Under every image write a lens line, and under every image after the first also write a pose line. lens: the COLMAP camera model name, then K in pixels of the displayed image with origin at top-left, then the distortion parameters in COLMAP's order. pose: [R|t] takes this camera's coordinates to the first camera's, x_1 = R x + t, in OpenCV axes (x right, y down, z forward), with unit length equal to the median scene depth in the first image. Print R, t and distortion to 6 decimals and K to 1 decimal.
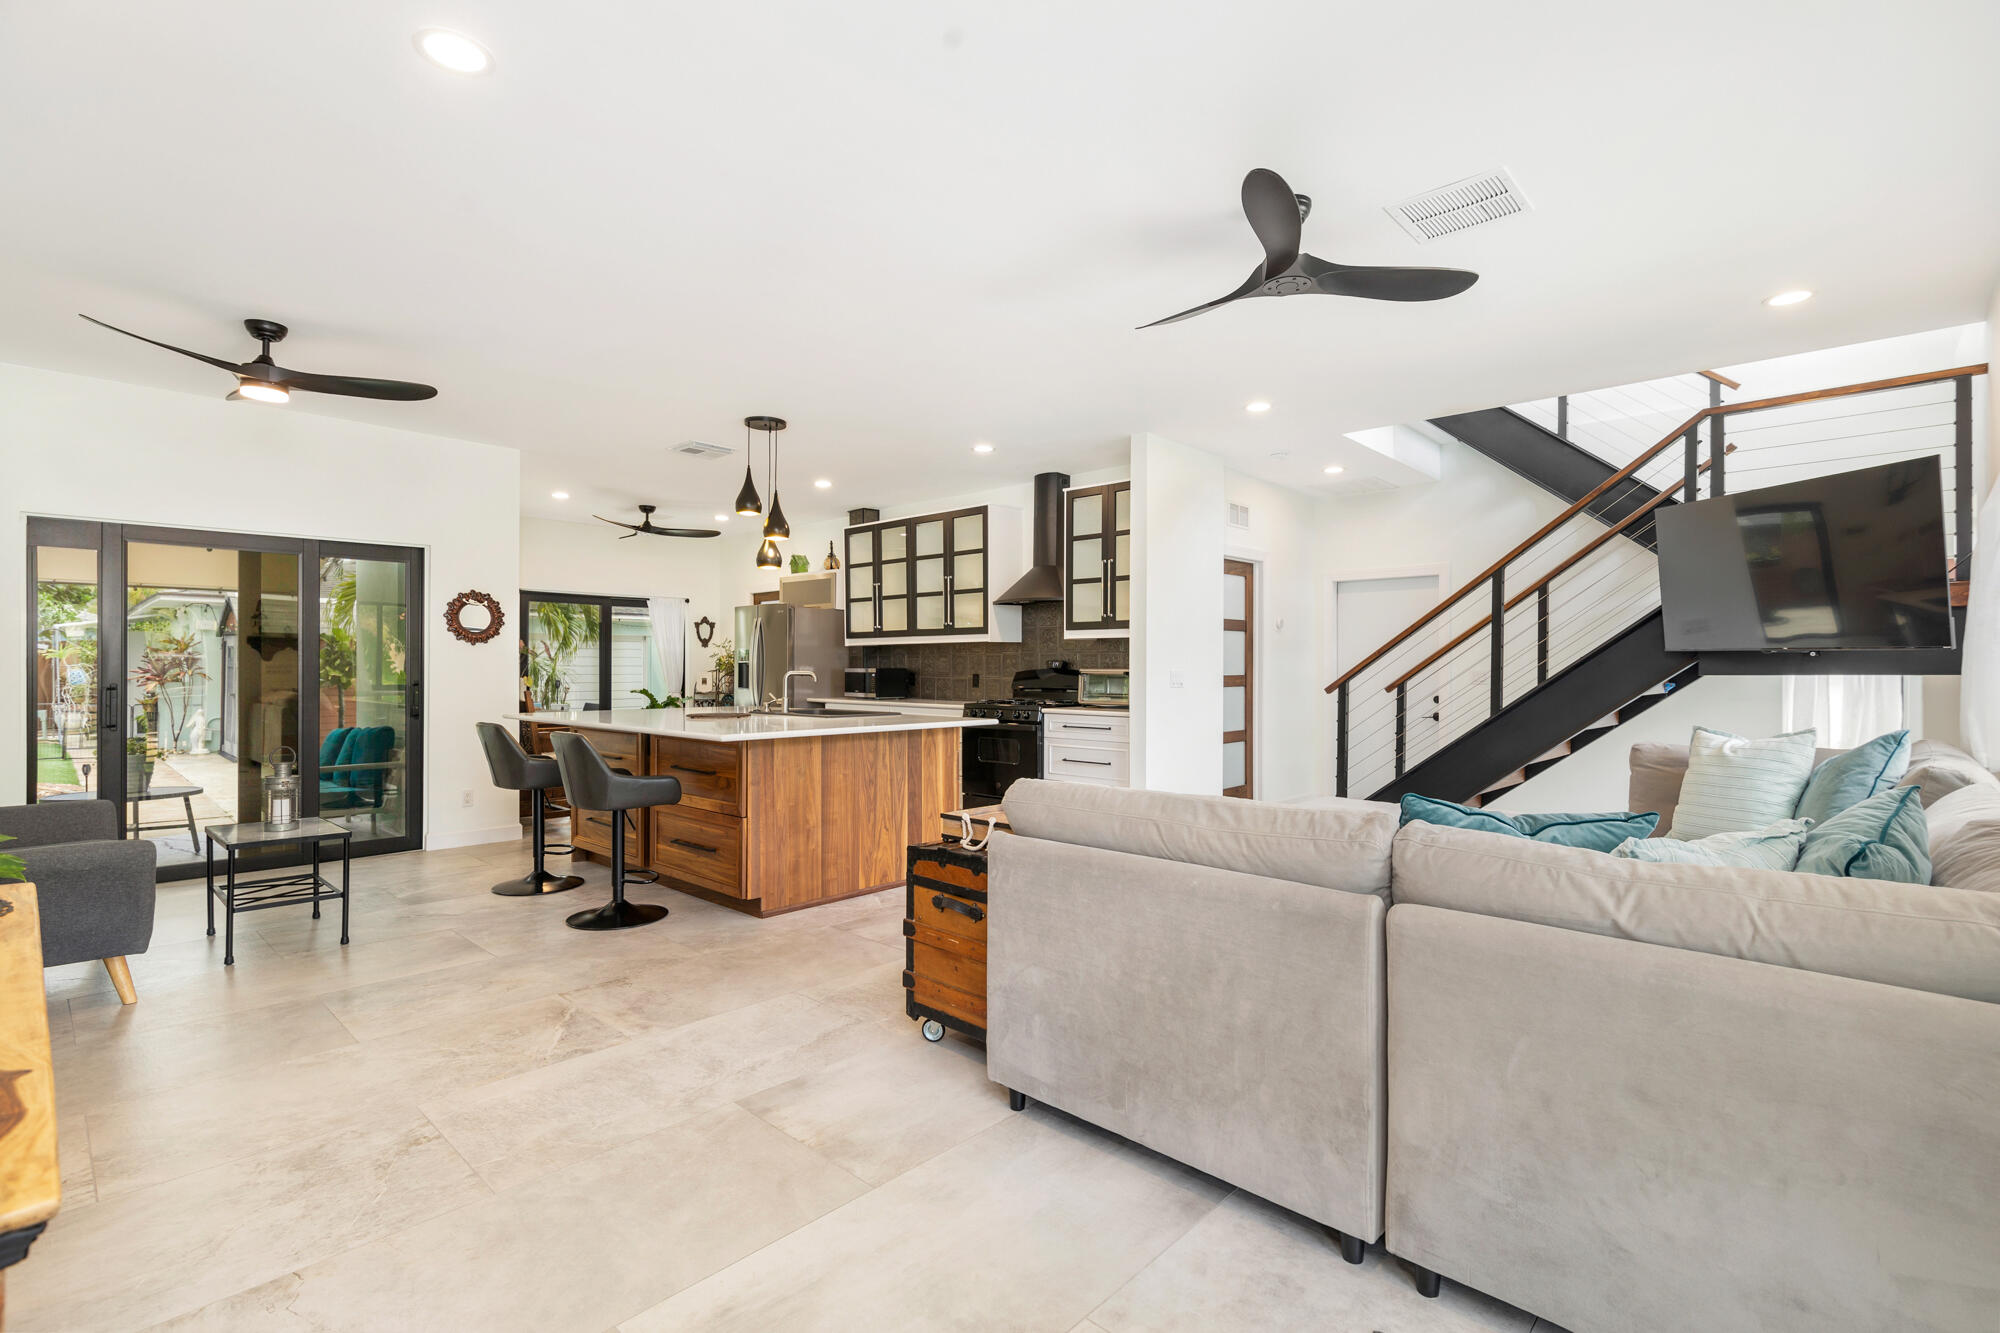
lens RADIAL K [[907.7, 0, 998.6], [0, 907.7, 669.0], [0, 0, 1]] dist [0.005239, -0.001780]
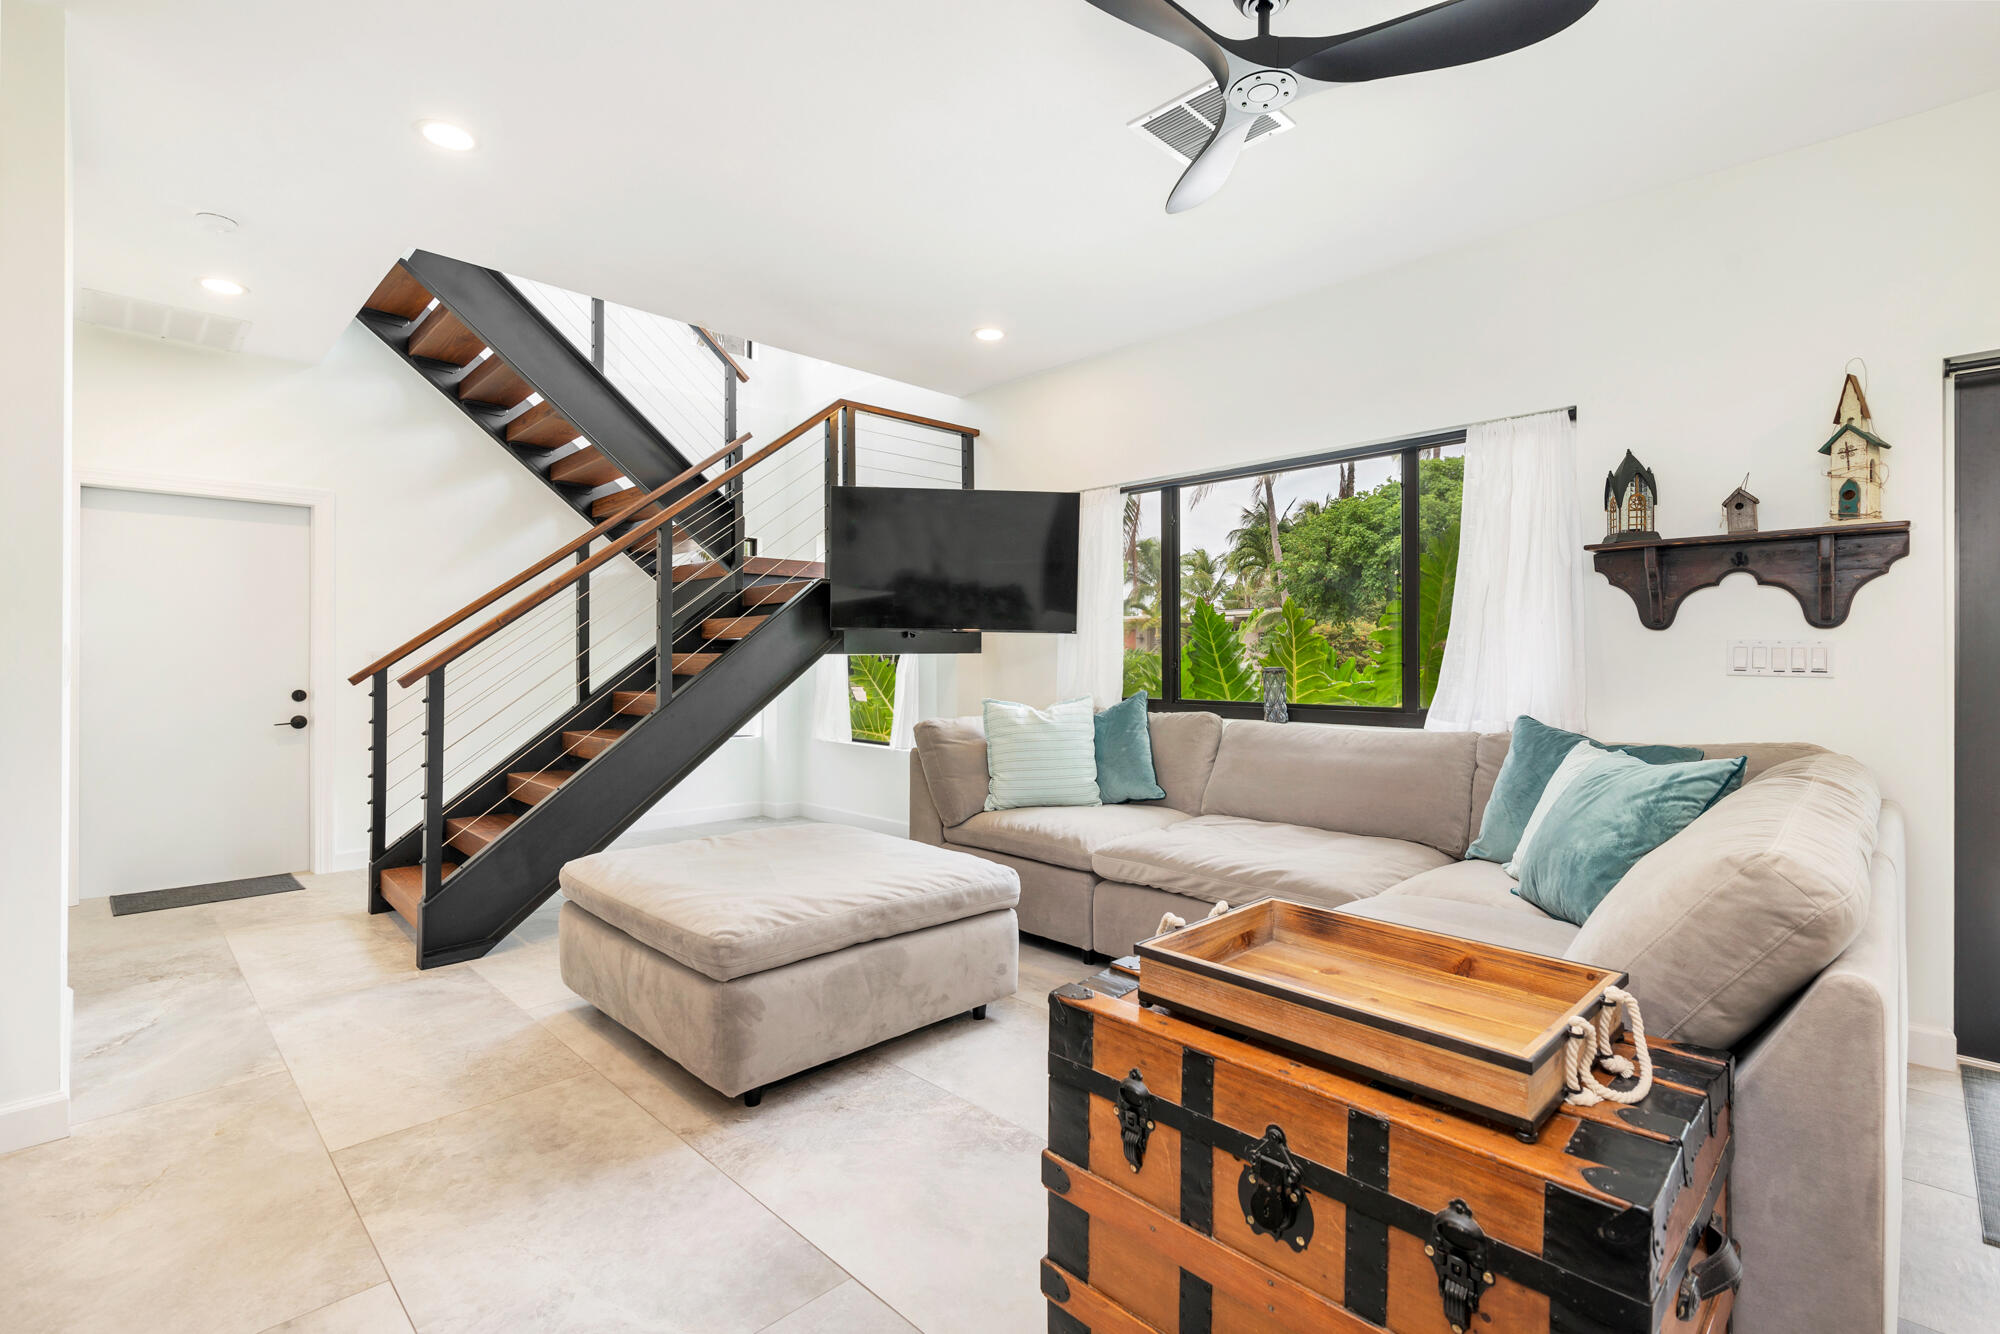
lens RADIAL K [[907.7, 0, 998.1], [0, 907.7, 657.6], [0, 0, 1]] dist [0.005239, -0.001780]
pose [[0.035869, -0.001435, 0.999355, -0.299064], [0.001139, 0.999998, 0.001395, 0.012016], [-0.999356, 0.001088, 0.035870, 0.895325]]
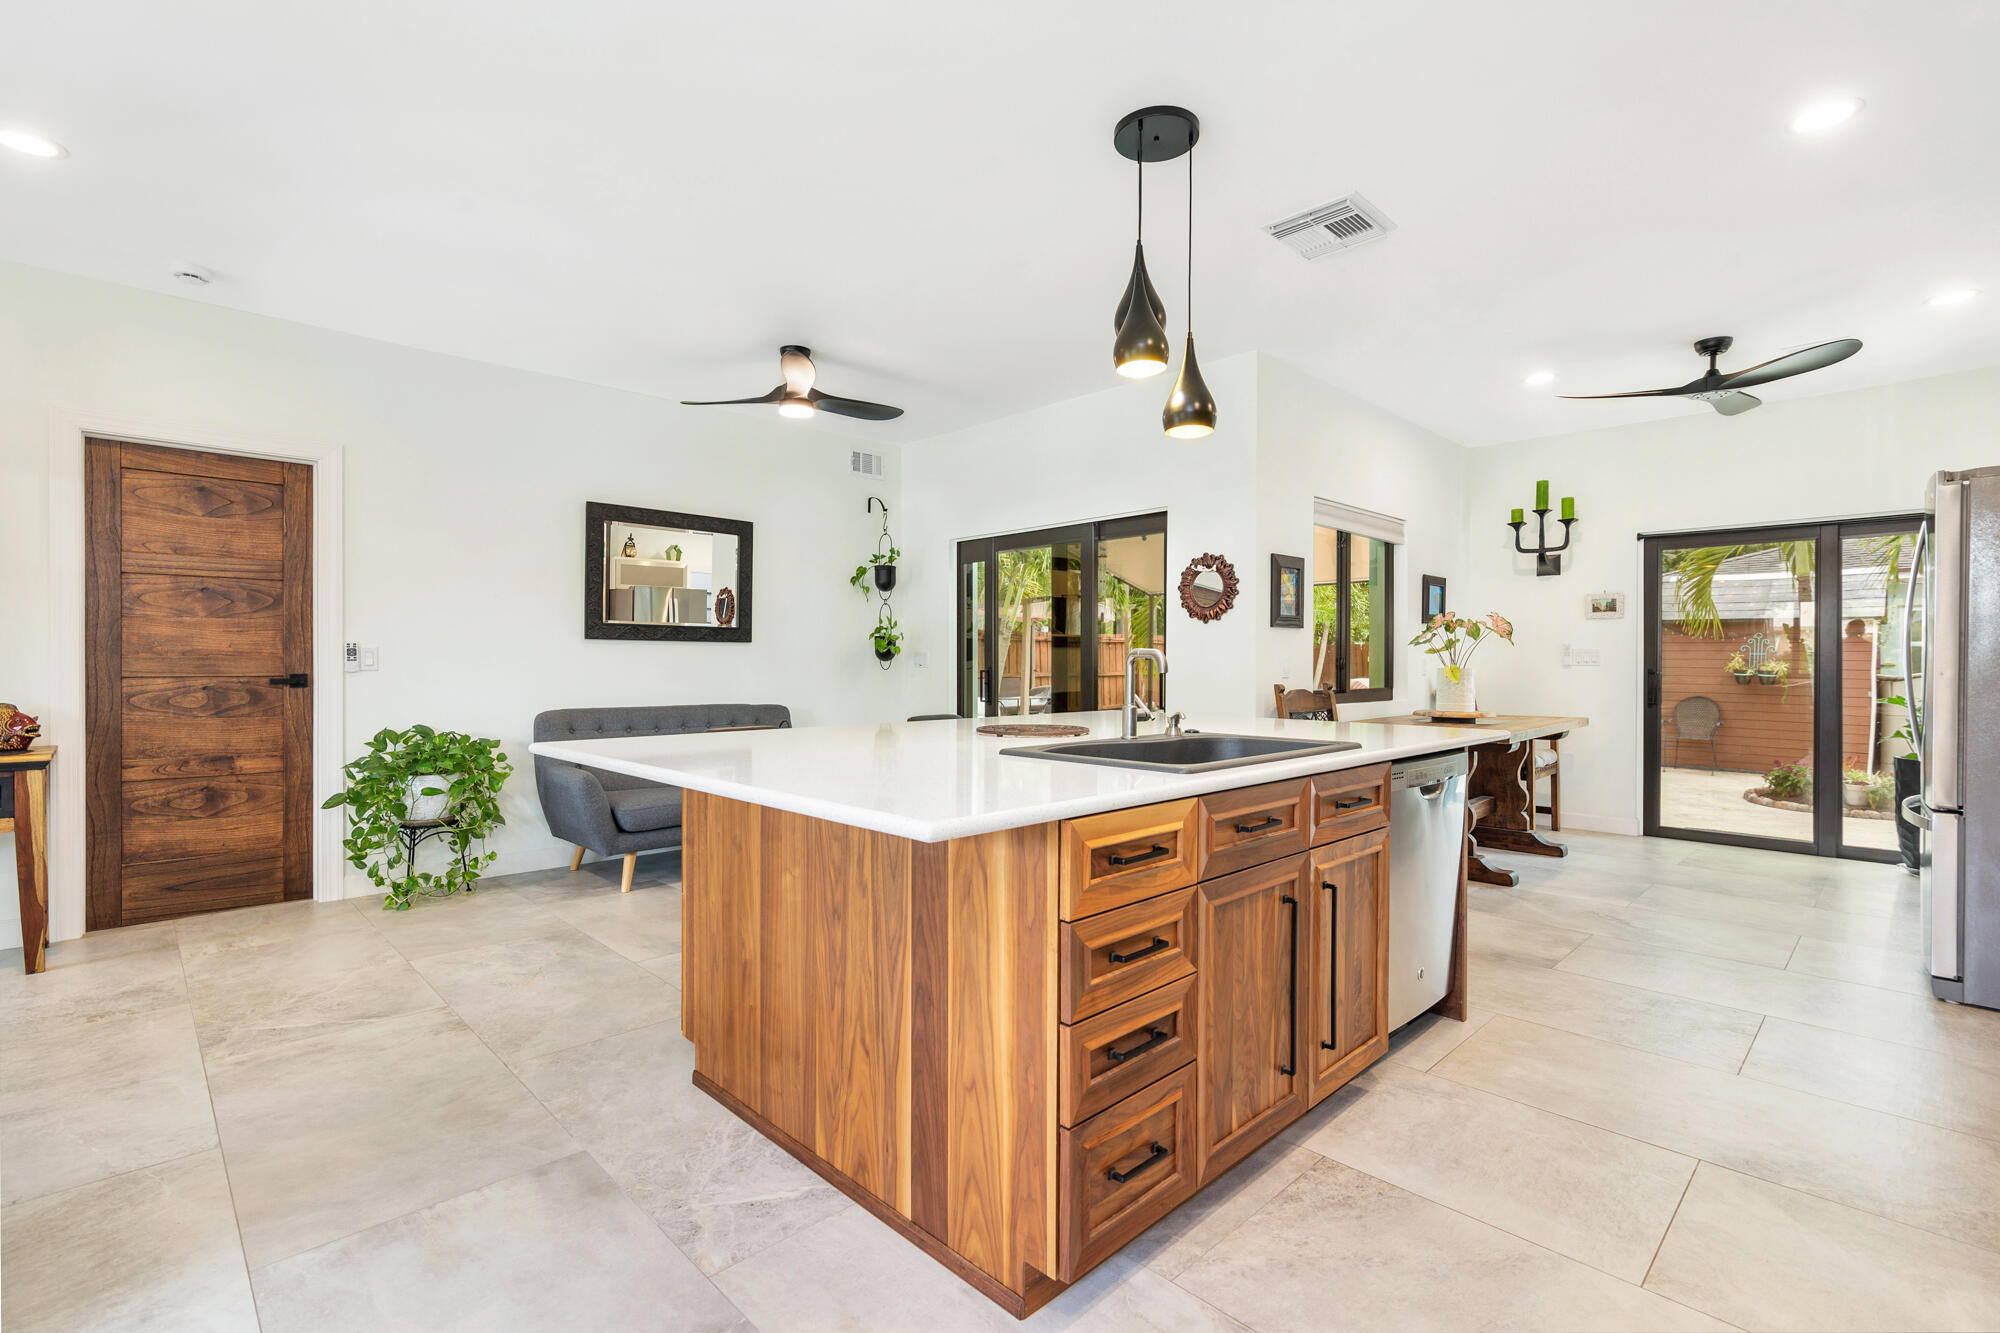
lens RADIAL K [[907.7, 0, 1001.4], [0, 907.7, 664.4], [0, 0, 1]] dist [0.005239, -0.001780]
pose [[-0.048744, 0.001359, -0.998810, 0.329969], [-0.004073, 0.999990, 0.001560, 0.013175], [0.998803, 0.004144, -0.048738, 1.353653]]
